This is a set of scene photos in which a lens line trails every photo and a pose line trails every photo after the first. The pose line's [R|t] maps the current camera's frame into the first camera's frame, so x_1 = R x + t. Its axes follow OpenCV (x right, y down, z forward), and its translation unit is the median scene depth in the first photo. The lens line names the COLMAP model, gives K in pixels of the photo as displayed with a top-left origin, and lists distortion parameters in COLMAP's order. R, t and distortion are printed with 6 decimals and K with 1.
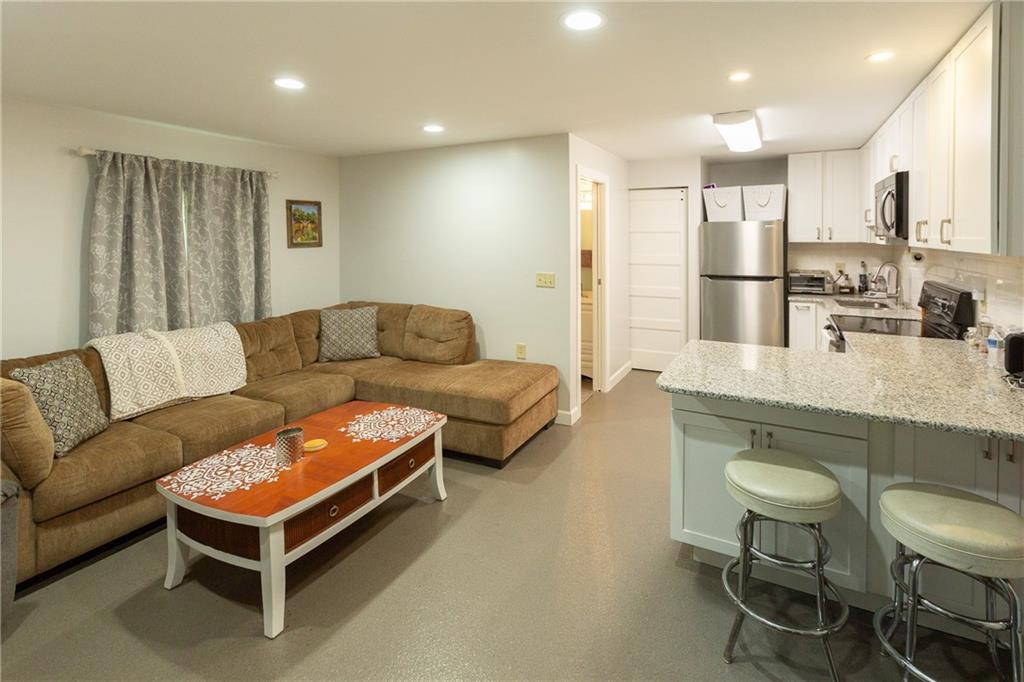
lens RADIAL K [[472.8, 0, 512.0], [0, 472.8, 341.0], [0, 0, 1]] dist [-0.000254, 0.000200]
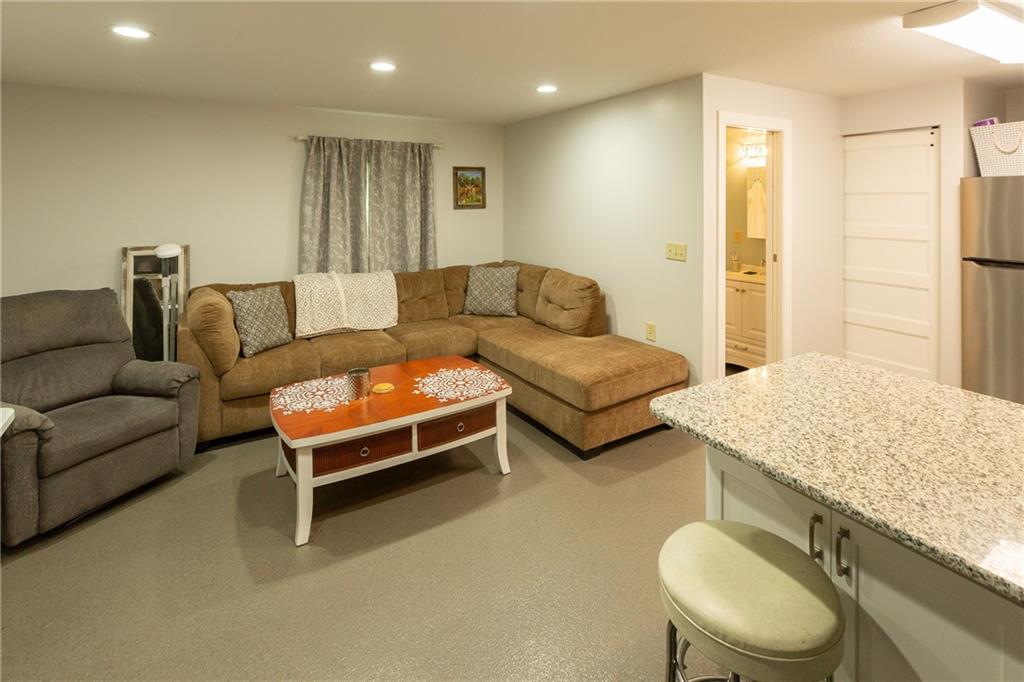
lens RADIAL K [[470.9, 0, 511.3], [0, 470.9, 284.6], [0, 0, 1]] dist [0.001154, 0.000401]
pose [[0.842750, 0.097197, -0.529457, 0.296058], [-0.115072, 0.993357, -0.000803, -0.040035], [0.525861, 0.061602, 0.848337, 0.157718]]
